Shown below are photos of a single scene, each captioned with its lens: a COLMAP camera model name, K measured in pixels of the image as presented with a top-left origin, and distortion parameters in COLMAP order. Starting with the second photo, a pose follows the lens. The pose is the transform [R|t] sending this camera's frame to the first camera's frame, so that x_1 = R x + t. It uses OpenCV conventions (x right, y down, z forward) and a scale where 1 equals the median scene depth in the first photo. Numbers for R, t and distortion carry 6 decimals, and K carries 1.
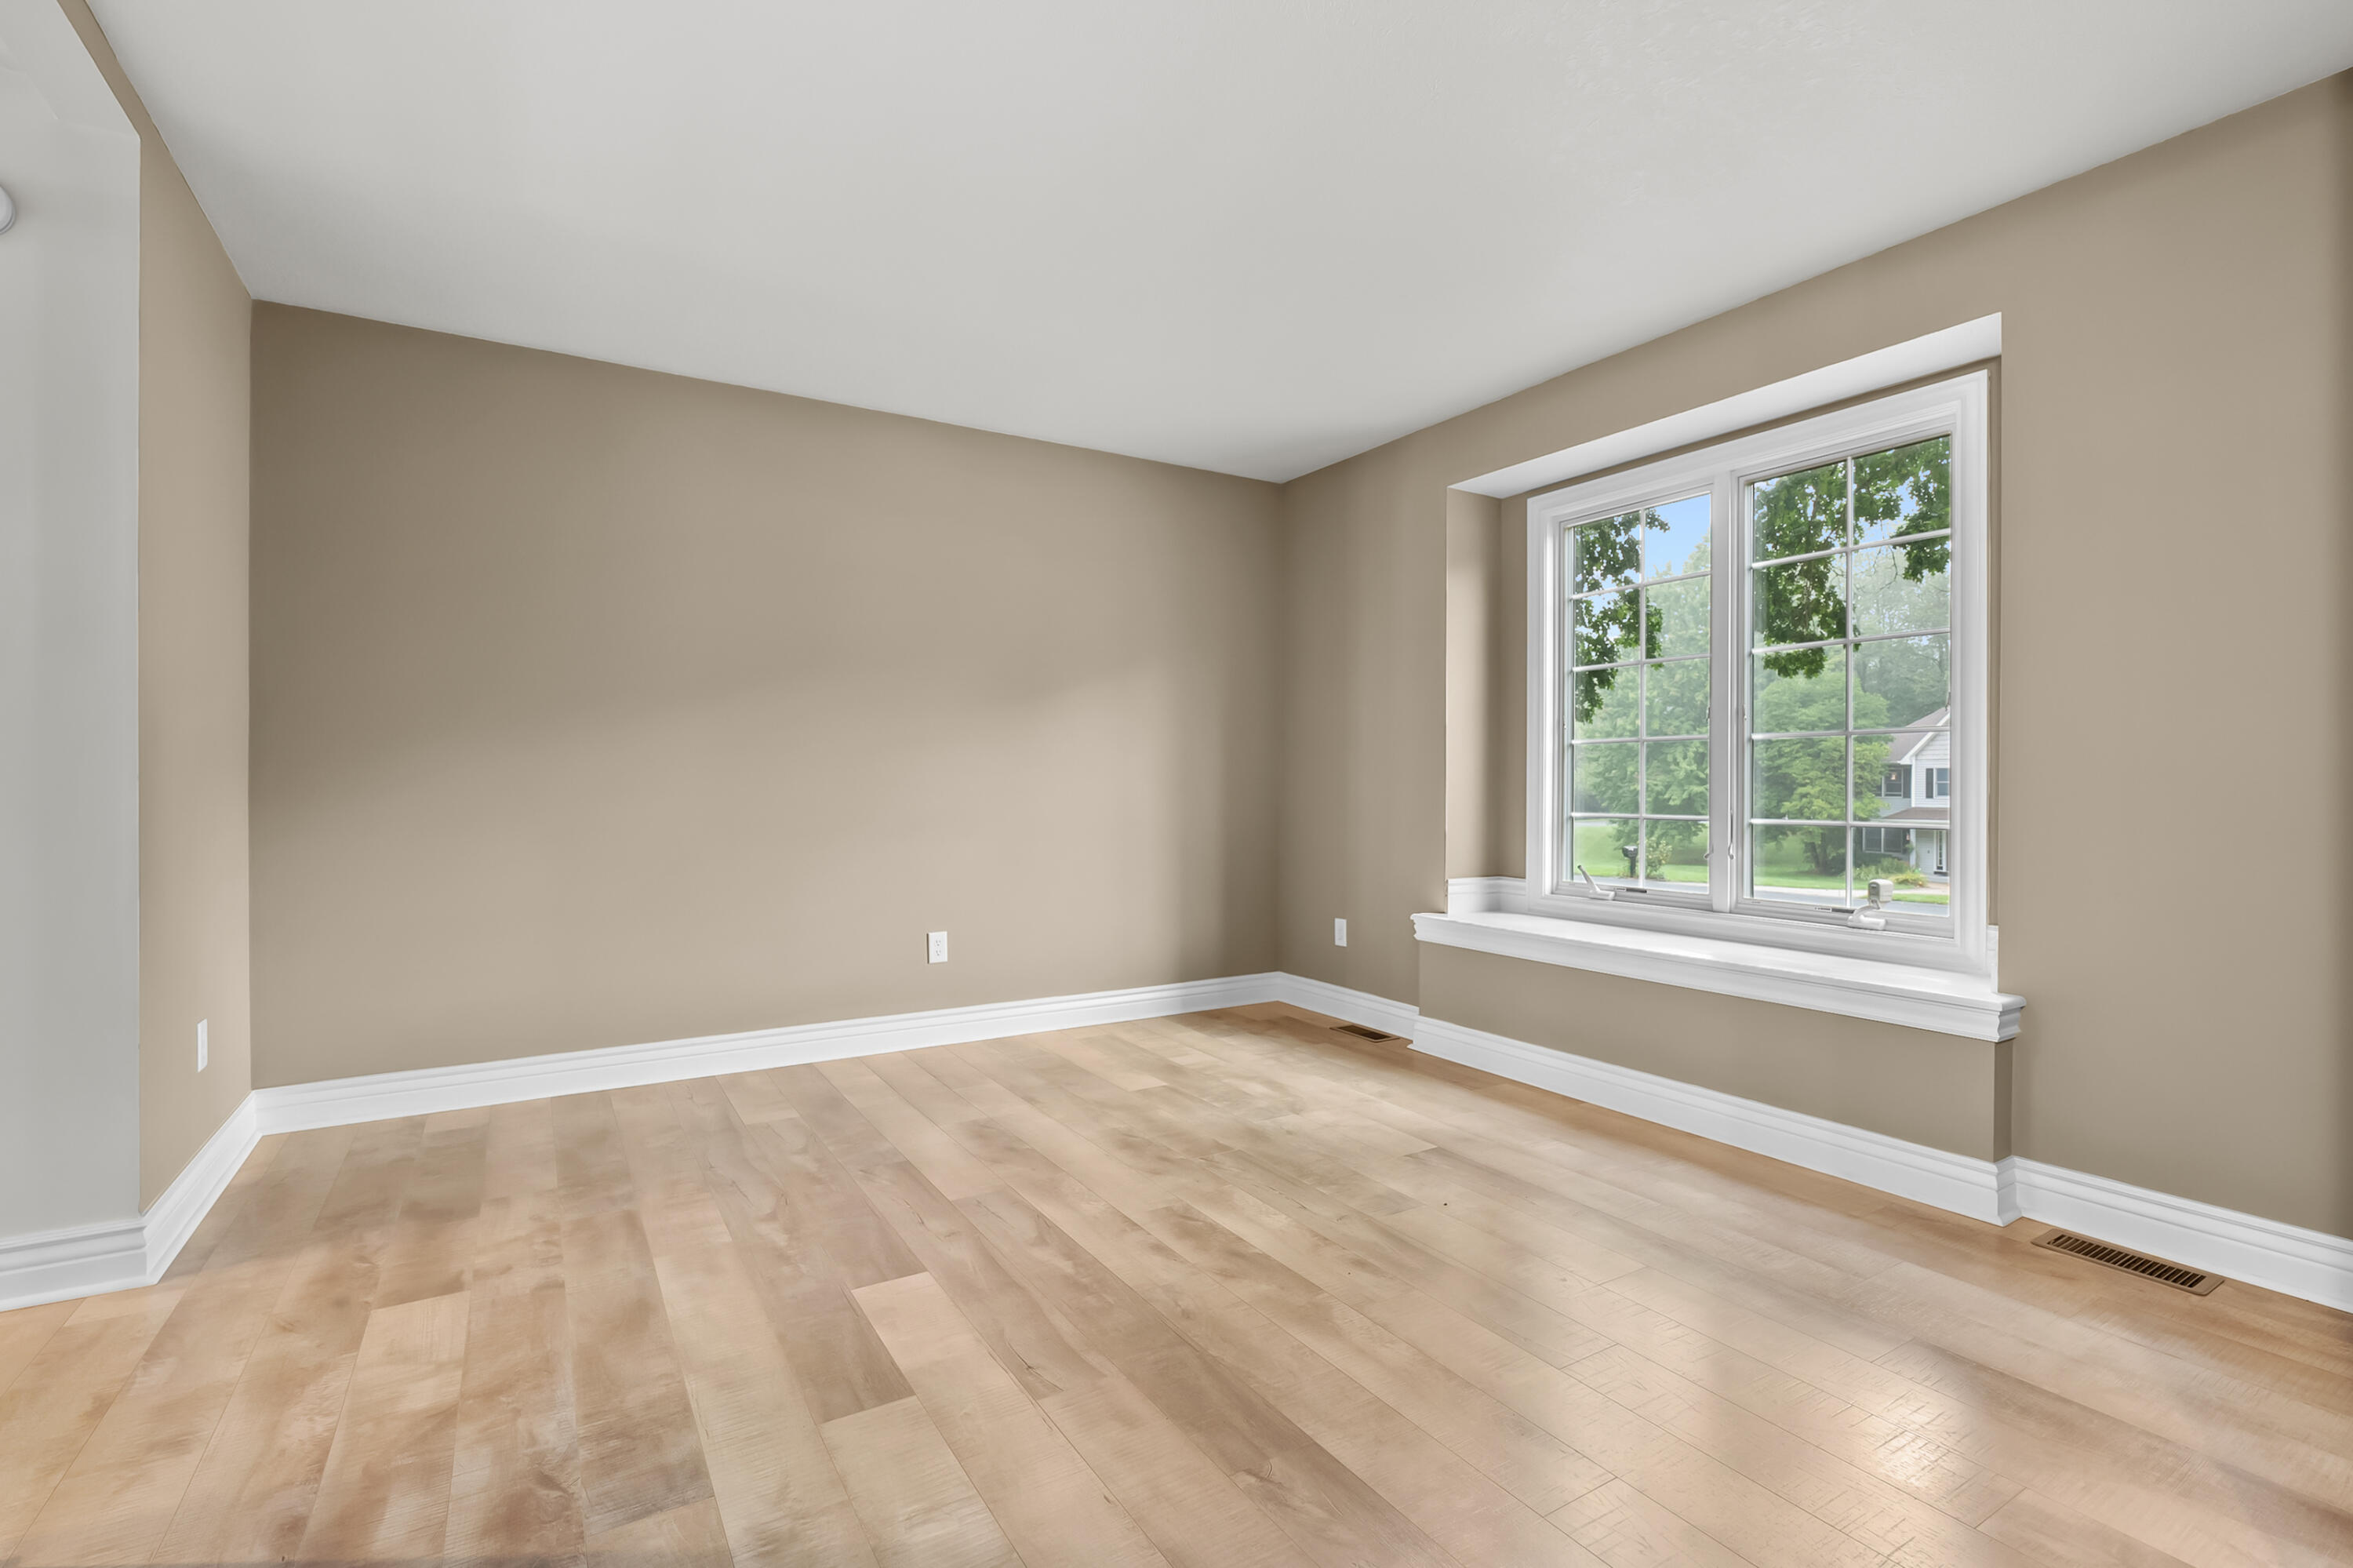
lens RADIAL K [[1067.1, 0, 1186.8], [0, 1067.1, 775.7], [0, 0, 1]] dist [-0.007689, 0.004374]
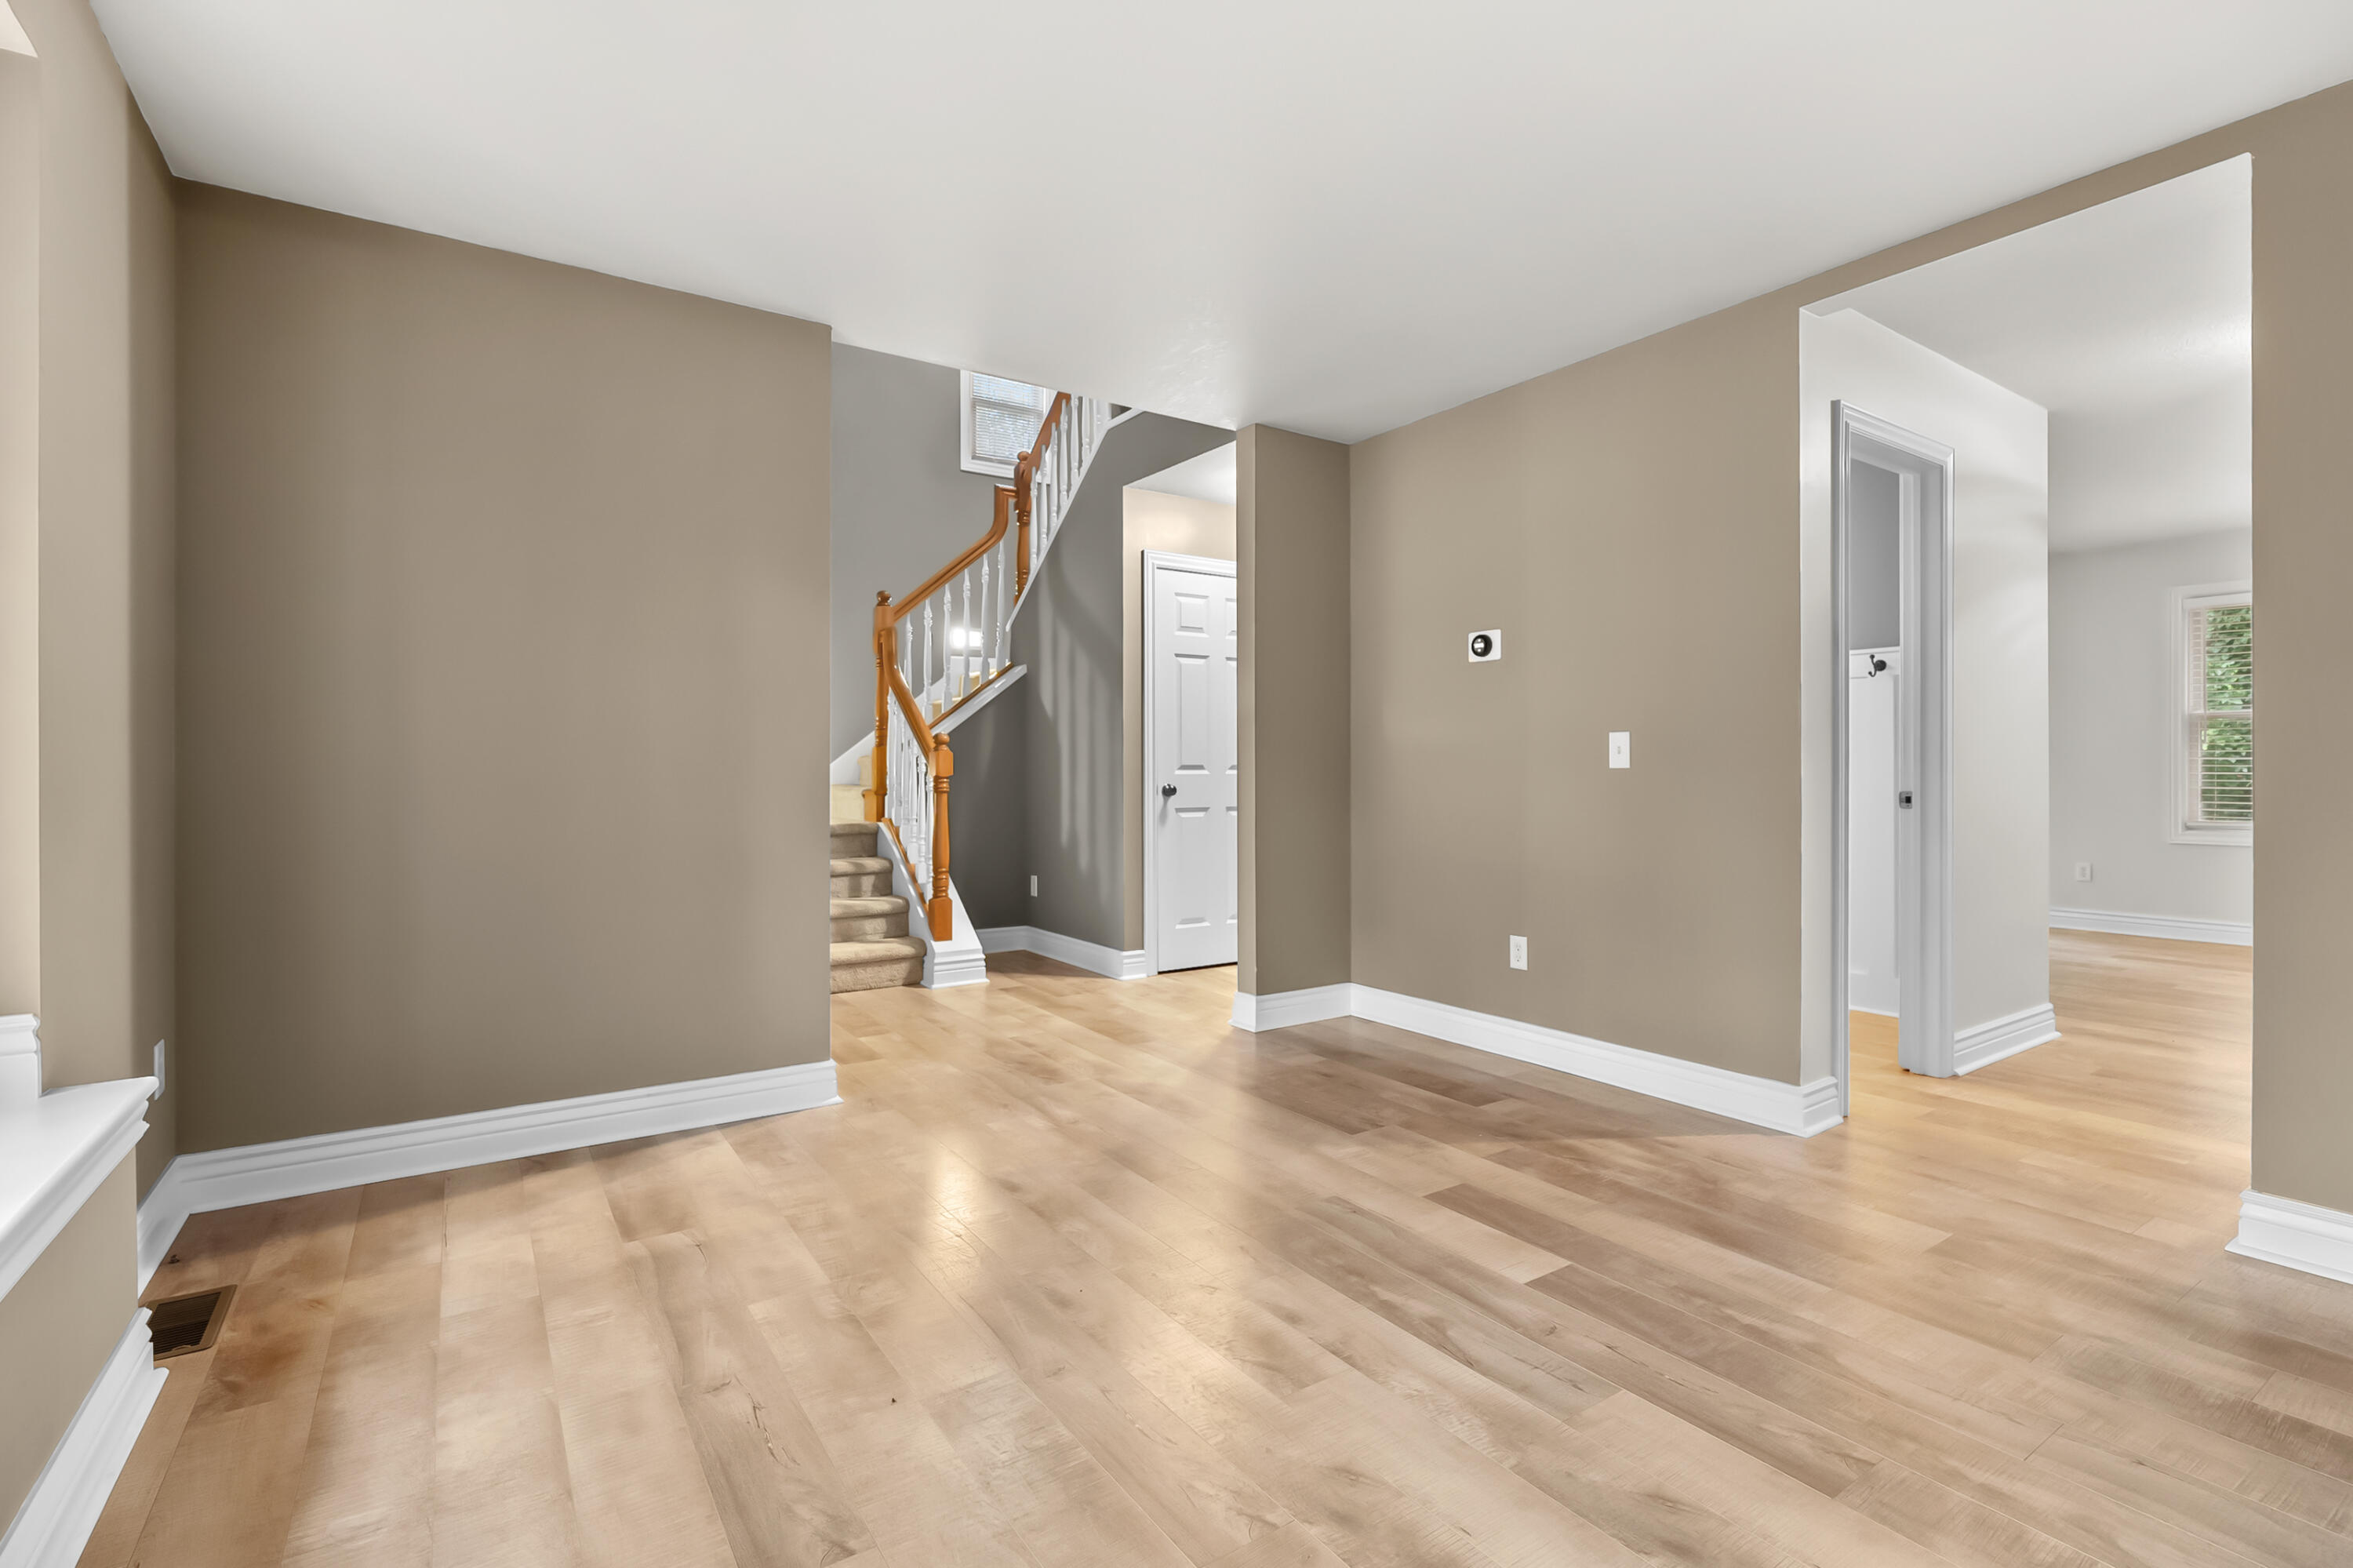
lens RADIAL K [[1067.1, 0, 1178.7], [0, 1067.1, 782.1], [0, 0, 1]] dist [-0.007689, 0.004374]
pose [[-0.999459, -0.000150, -0.032885, 0.097293], [-0.000254, 0.999995, 0.003145, 0.011564], [0.032884, 0.003151, -0.999454, 1.948967]]
